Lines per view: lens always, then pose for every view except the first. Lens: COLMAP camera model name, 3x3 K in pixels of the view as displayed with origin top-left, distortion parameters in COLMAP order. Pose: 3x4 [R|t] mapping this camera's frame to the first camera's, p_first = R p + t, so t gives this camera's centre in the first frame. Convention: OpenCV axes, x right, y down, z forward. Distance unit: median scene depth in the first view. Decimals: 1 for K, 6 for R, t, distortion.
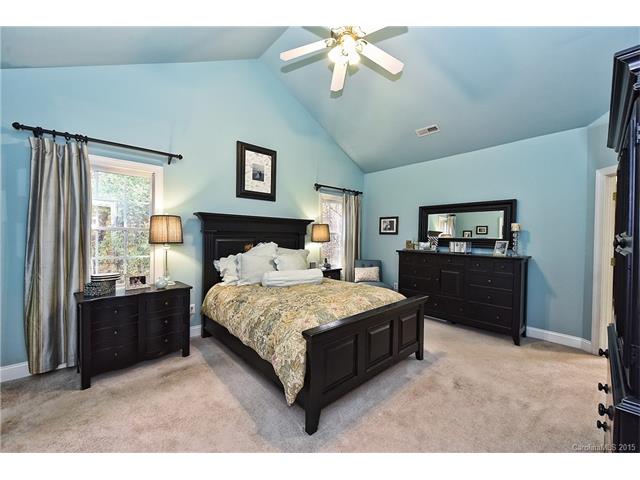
lens RADIAL K [[256.0, 0, 320.2], [0, 256.0, 245.1], [0, 0, 1]] dist [-0.000198, -0.000016]
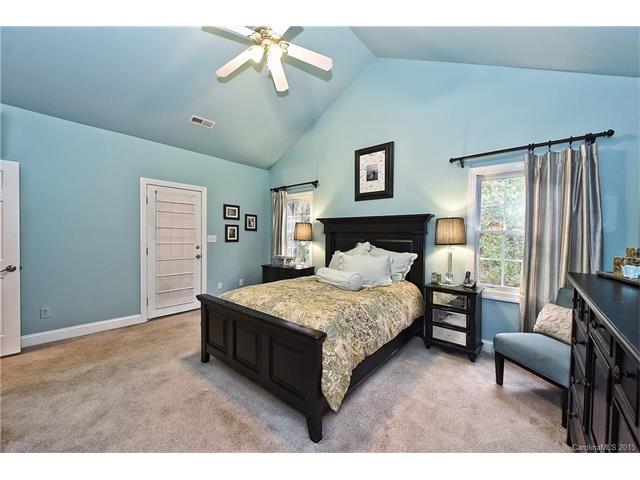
lens RADIAL K [[251.9, 0, 320.0], [0, 251.9, 240.0], [0, 0, 1]] dist [-0.000462, -0.000043]
pose [[0.122048, 0.037907, -0.991800, 0.750206], [-0.019029, 0.999176, 0.035848, -0.052549], [0.992342, 0.014498, 0.122669, 0.704489]]
